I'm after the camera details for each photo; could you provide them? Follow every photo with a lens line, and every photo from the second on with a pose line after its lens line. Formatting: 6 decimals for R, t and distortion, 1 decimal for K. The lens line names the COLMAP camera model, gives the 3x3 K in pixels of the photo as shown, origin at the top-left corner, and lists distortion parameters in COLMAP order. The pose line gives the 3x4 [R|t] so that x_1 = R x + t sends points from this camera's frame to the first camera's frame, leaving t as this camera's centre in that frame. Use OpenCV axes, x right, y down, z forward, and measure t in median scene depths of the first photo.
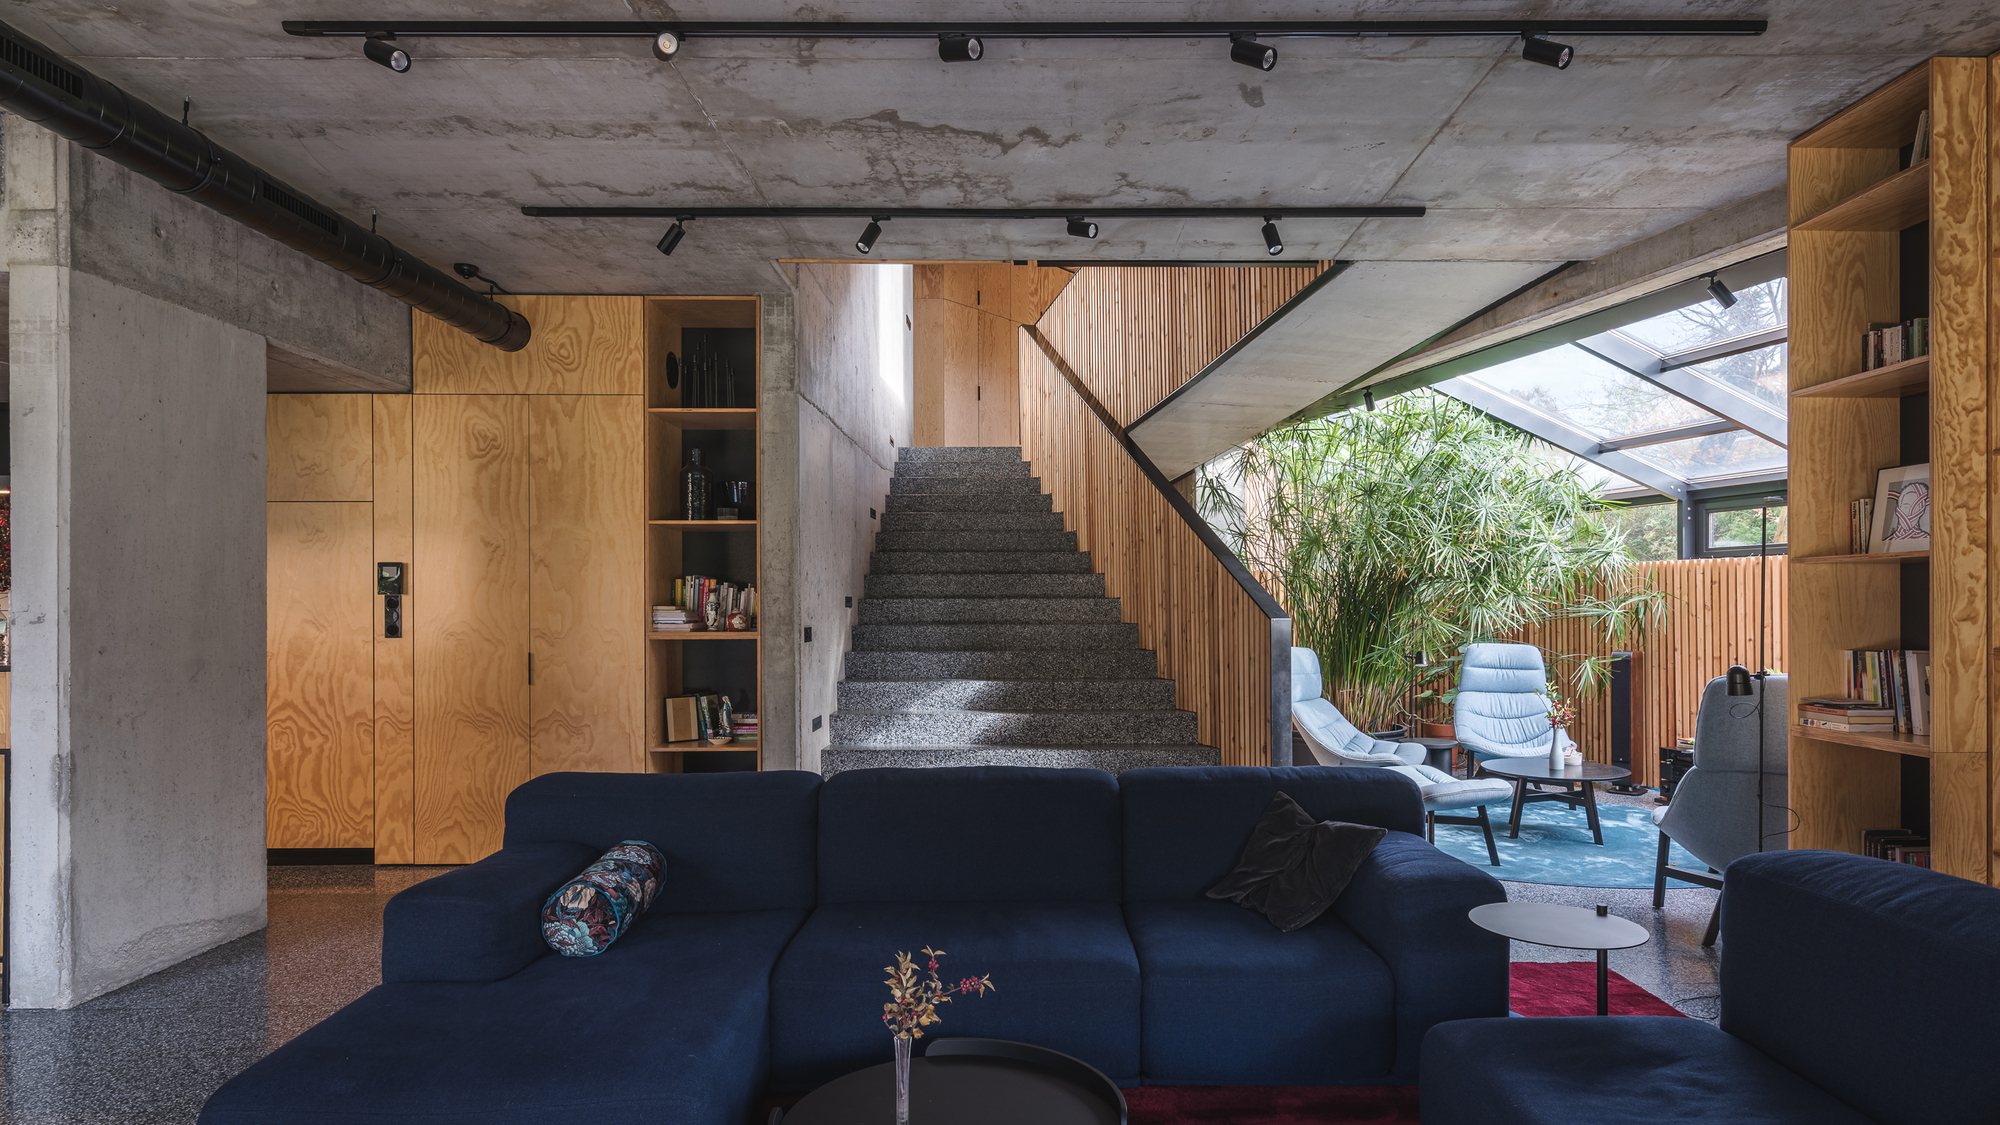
lens RADIAL K [[1104.1, 0, 1032.9], [0, 1104.1, 601.2], [0, 0, 1]] dist [0.016340, -0.012645]
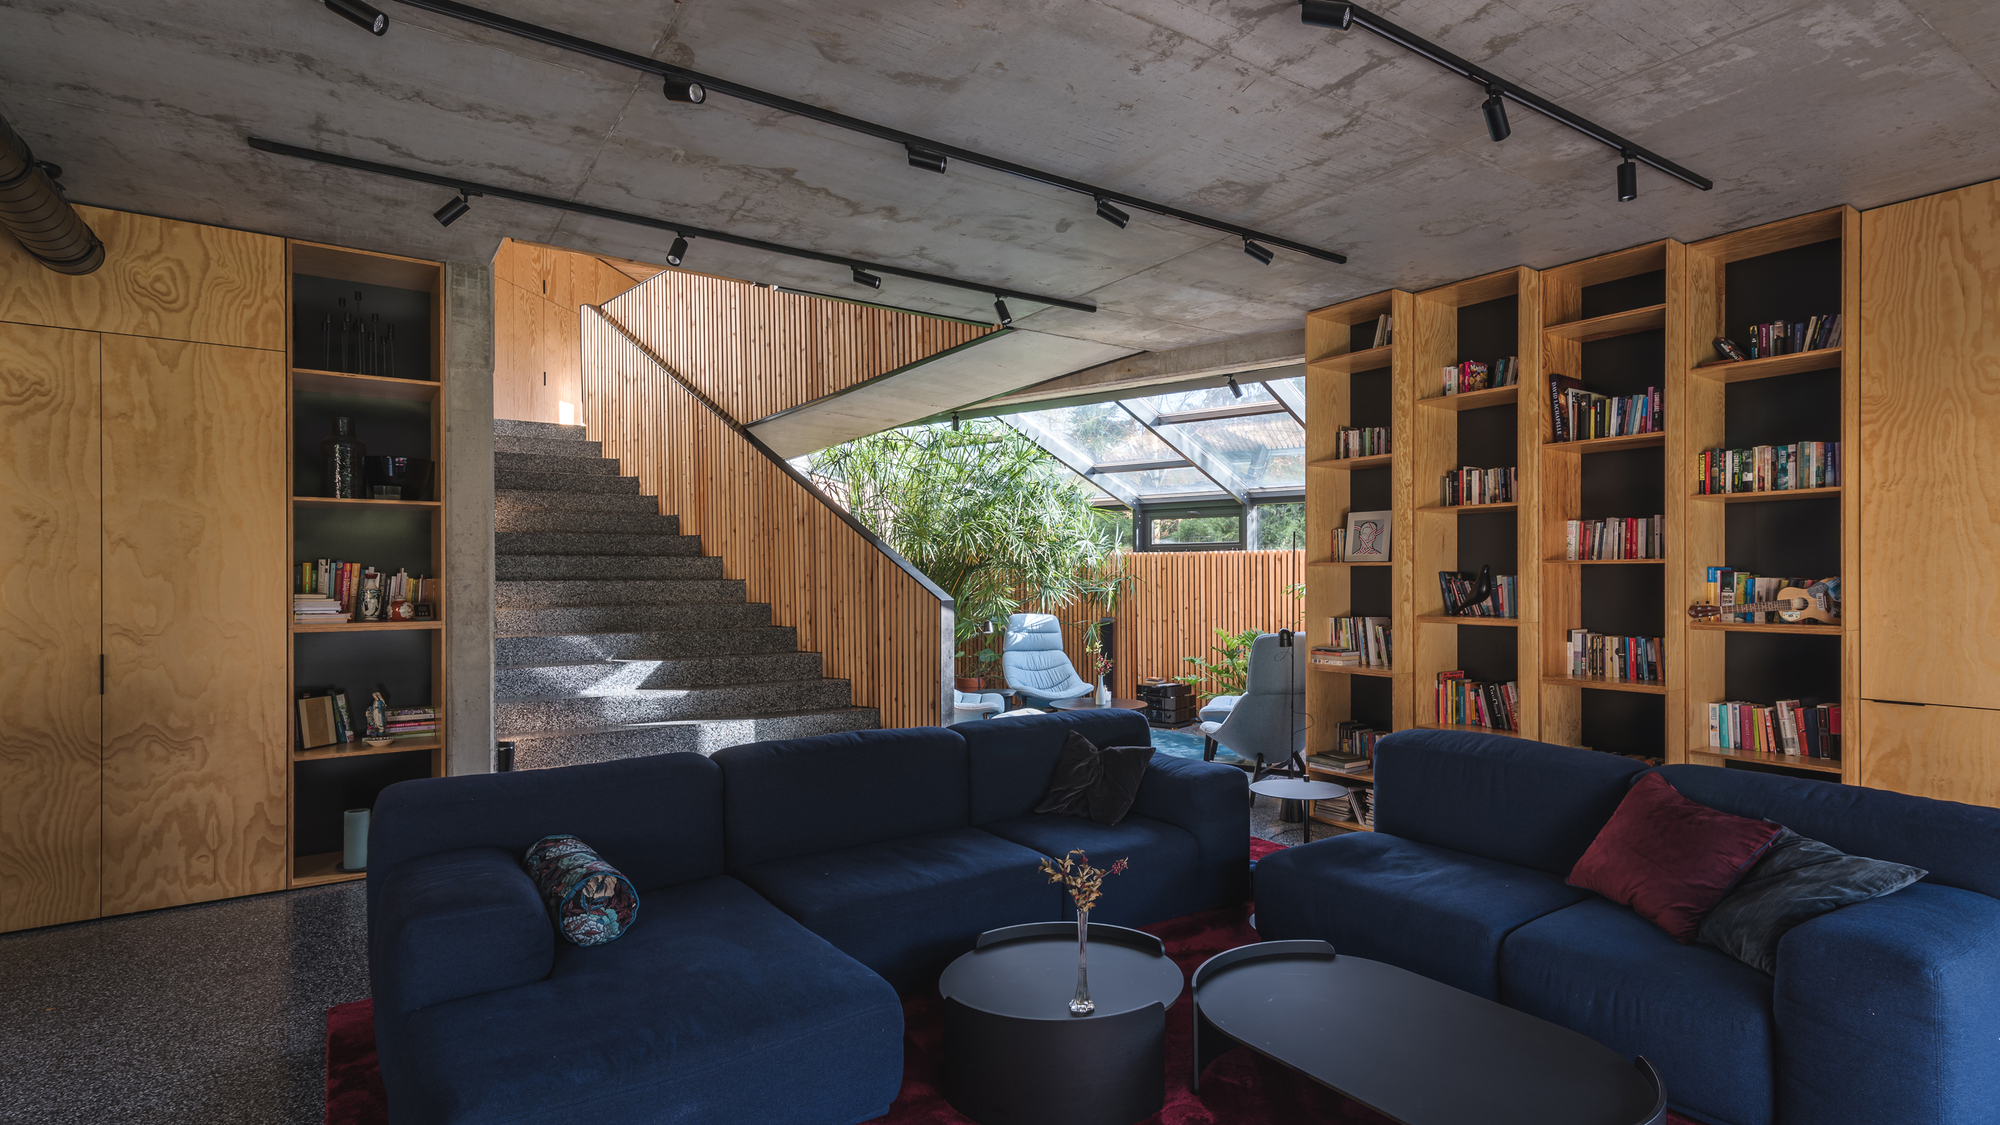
lens RADIAL K [[1017.7, 0, 1090.9], [0, 1017.7, 565.9], [0, 0, 1]] dist [0.014639, -0.000413]
pose [[0.805848, 0.006623, 0.592086, -0.319252], [-0.003935, 0.999975, -0.005830, -0.015929], [-0.592110, 0.002368, 0.805854, -0.024947]]
